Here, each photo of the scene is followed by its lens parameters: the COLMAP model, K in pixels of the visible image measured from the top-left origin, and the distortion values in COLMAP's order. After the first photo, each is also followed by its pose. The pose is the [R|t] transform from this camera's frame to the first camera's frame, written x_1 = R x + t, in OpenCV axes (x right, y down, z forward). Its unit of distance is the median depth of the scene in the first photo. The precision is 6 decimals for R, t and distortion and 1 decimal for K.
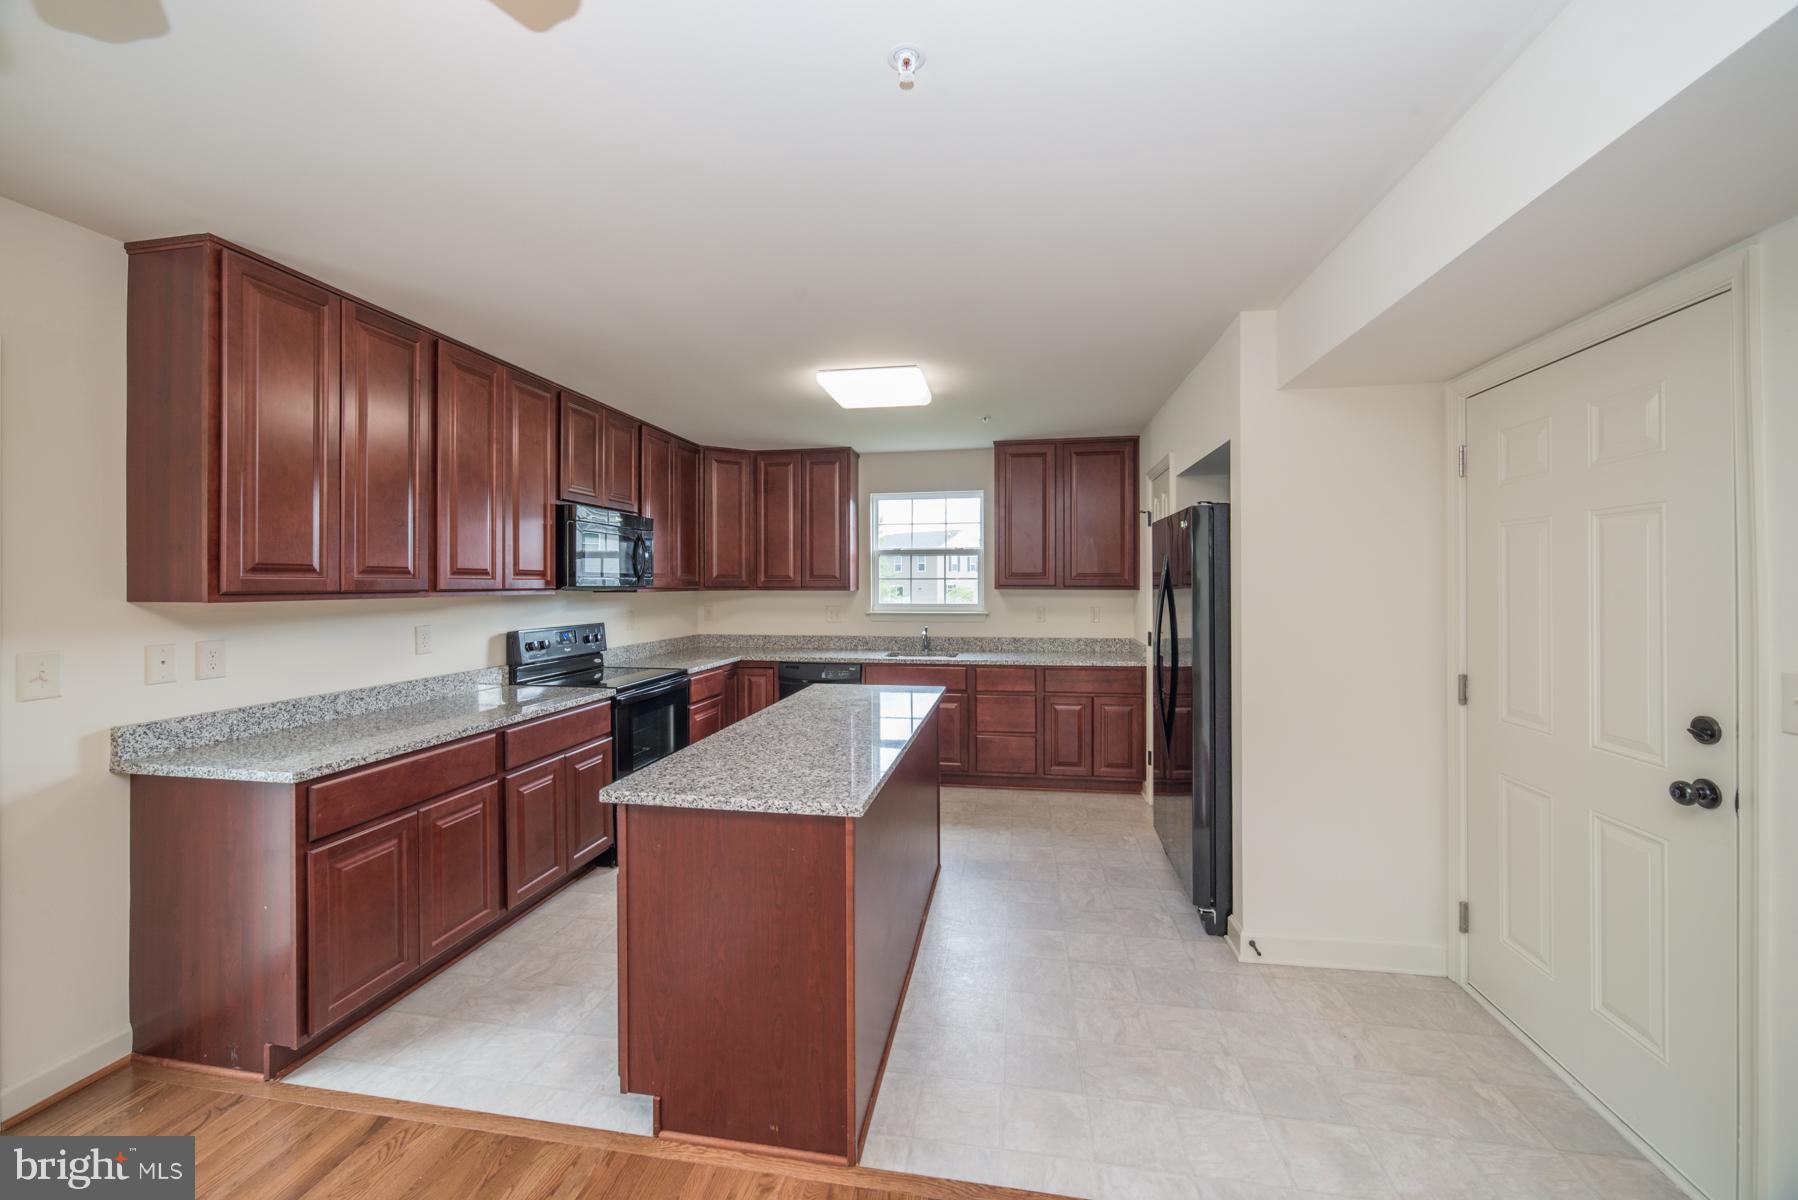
lens RADIAL K [[686.7, 0, 896.7], [0, 686.7, 582.6], [0, 0, 1]] dist [-0.009614, 0.004378]
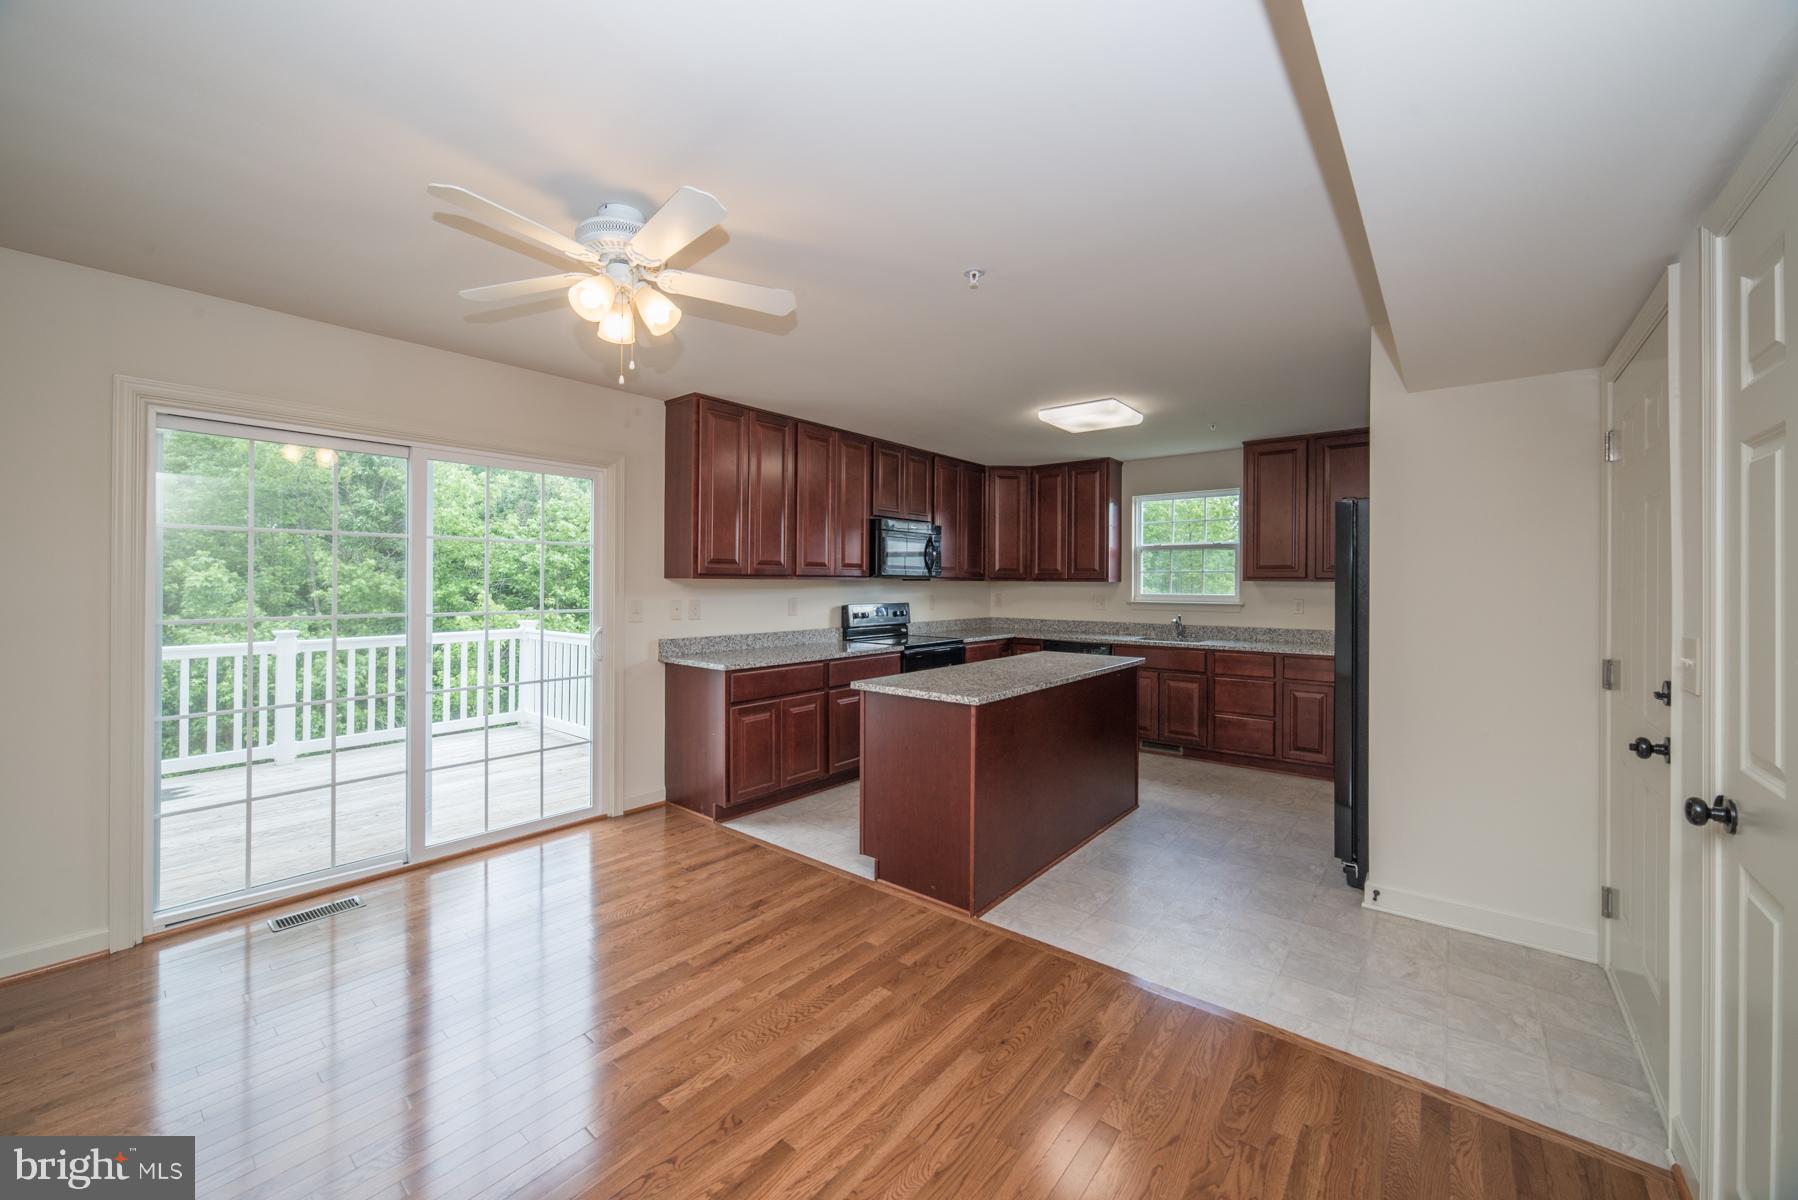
lens RADIAL K [[686.7, 0, 901.8], [0, 686.7, 583.9], [0, 0, 1]] dist [-0.009614, 0.004378]
pose [[0.875070, 0.007985, -0.483930, 0.335252], [-0.006175, 0.999967, 0.005334, 0.020168], [0.483957, -0.001679, 0.875090, -0.310510]]
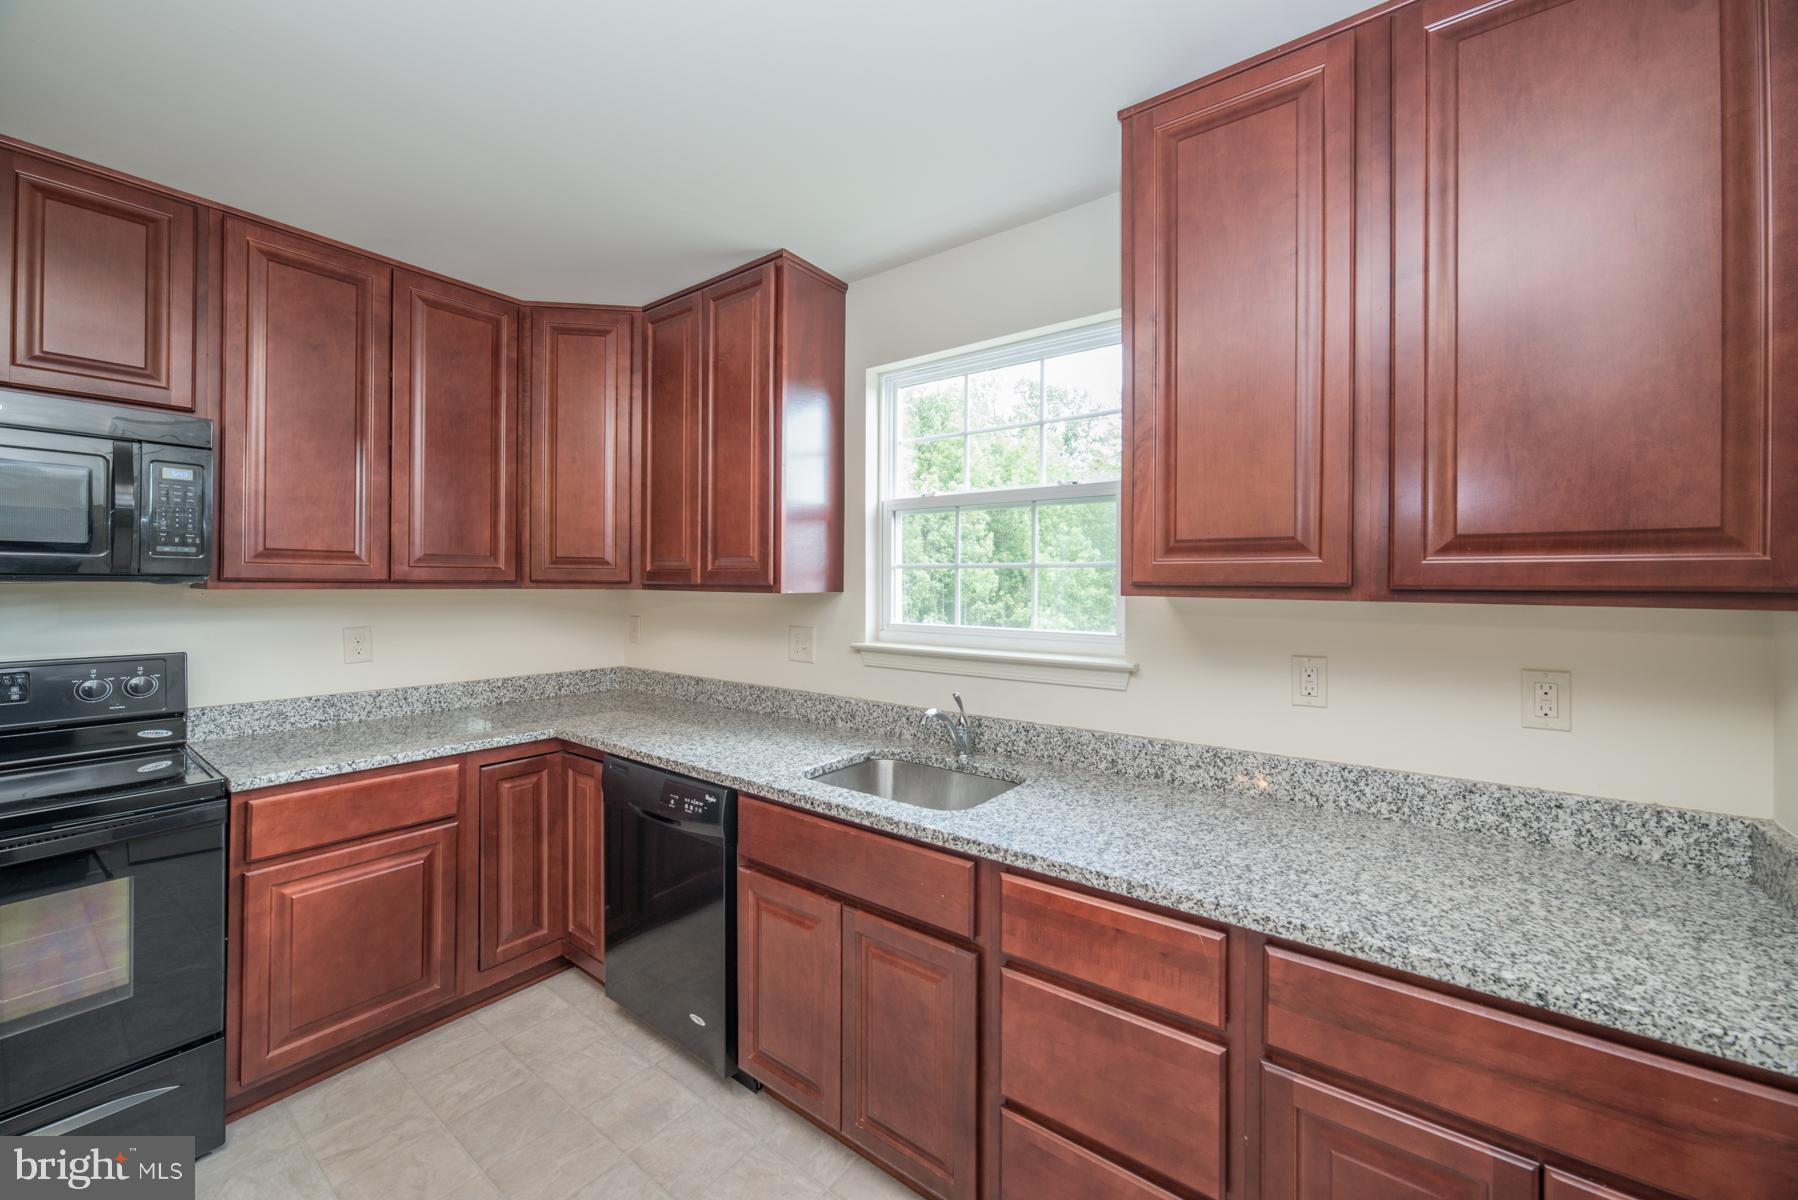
lens RADIAL K [[686.7, 0, 897.7], [0, 686.7, 583.7], [0, 0, 1]] dist [-0.009614, 0.004378]
pose [[0.894758, 0.008241, -0.446475, 0.329451], [-0.008862, 0.999960, 0.000698, 0.008824], [0.446463, 0.003332, 0.894796, 1.182087]]
